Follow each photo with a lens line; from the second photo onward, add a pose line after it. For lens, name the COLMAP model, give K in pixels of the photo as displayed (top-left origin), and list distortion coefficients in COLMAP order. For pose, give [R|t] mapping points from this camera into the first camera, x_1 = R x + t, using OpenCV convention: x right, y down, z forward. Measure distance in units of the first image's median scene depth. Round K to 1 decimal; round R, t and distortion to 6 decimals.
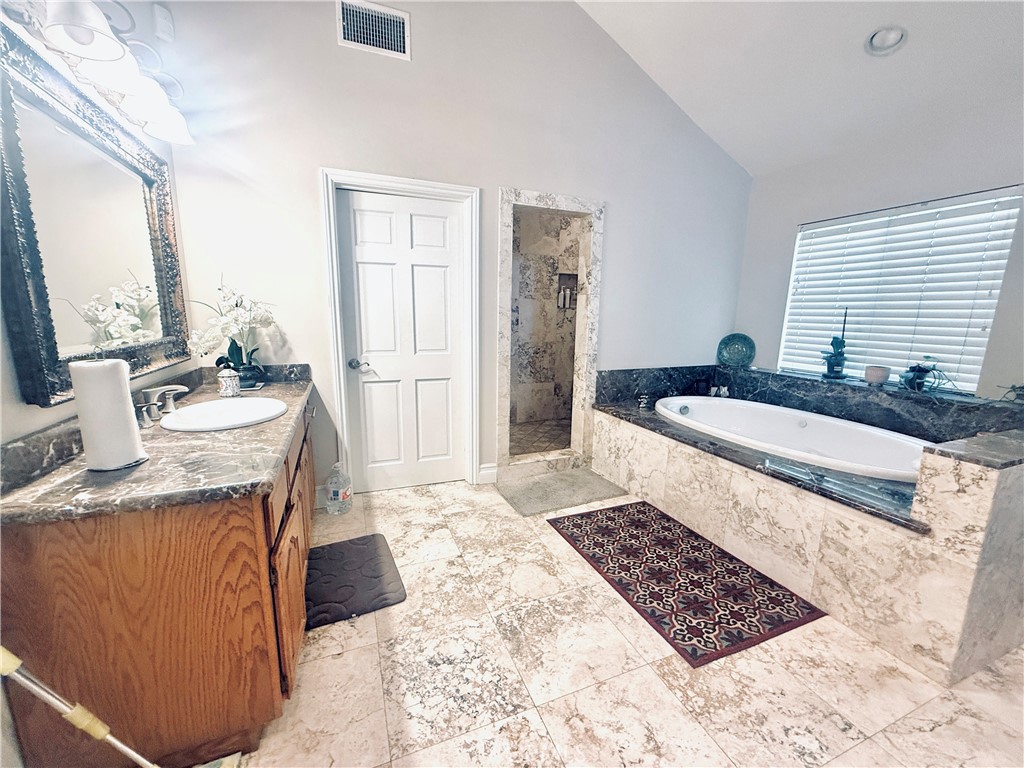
lens RADIAL K [[406.4, 0, 510.2], [0, 406.4, 385.1], [0, 0, 1]] dist [0.000138, 0.000052]
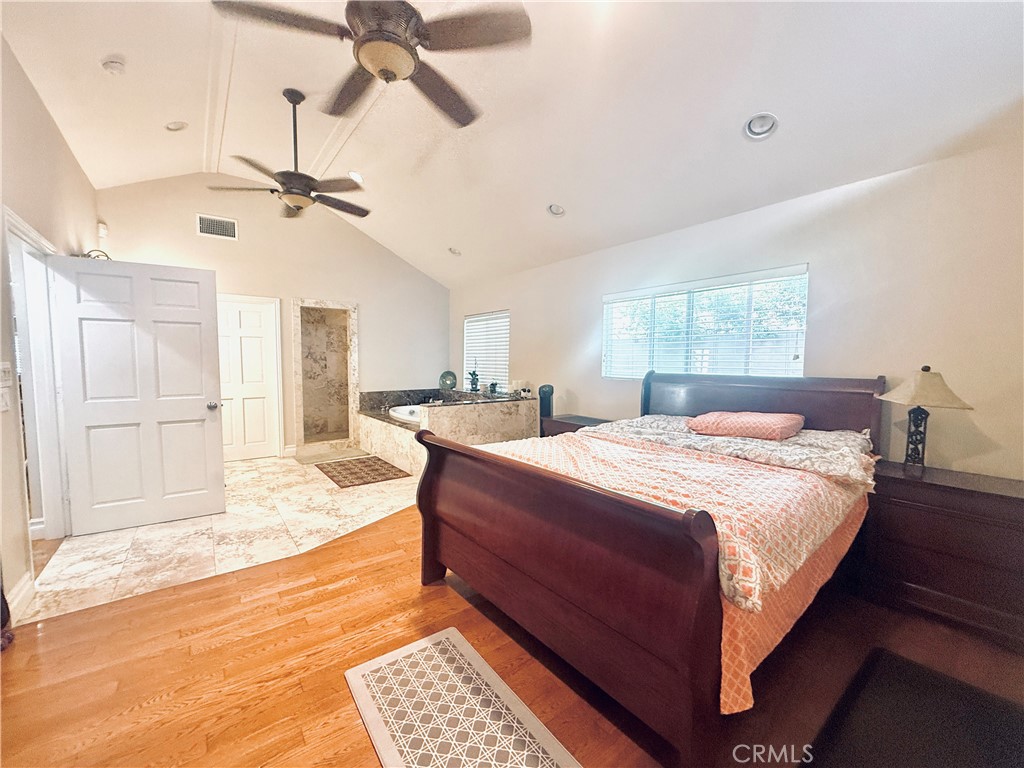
lens RADIAL K [[406.4, 0, 508.1], [0, 406.4, 386.6], [0, 0, 1]] dist [0.000138, 0.000052]
pose [[0.965442, -0.025988, 0.259318, 0.412829], [0.053985, 0.993376, -0.101435, 0.171587], [-0.254965, 0.111929, 0.960450, -0.982410]]
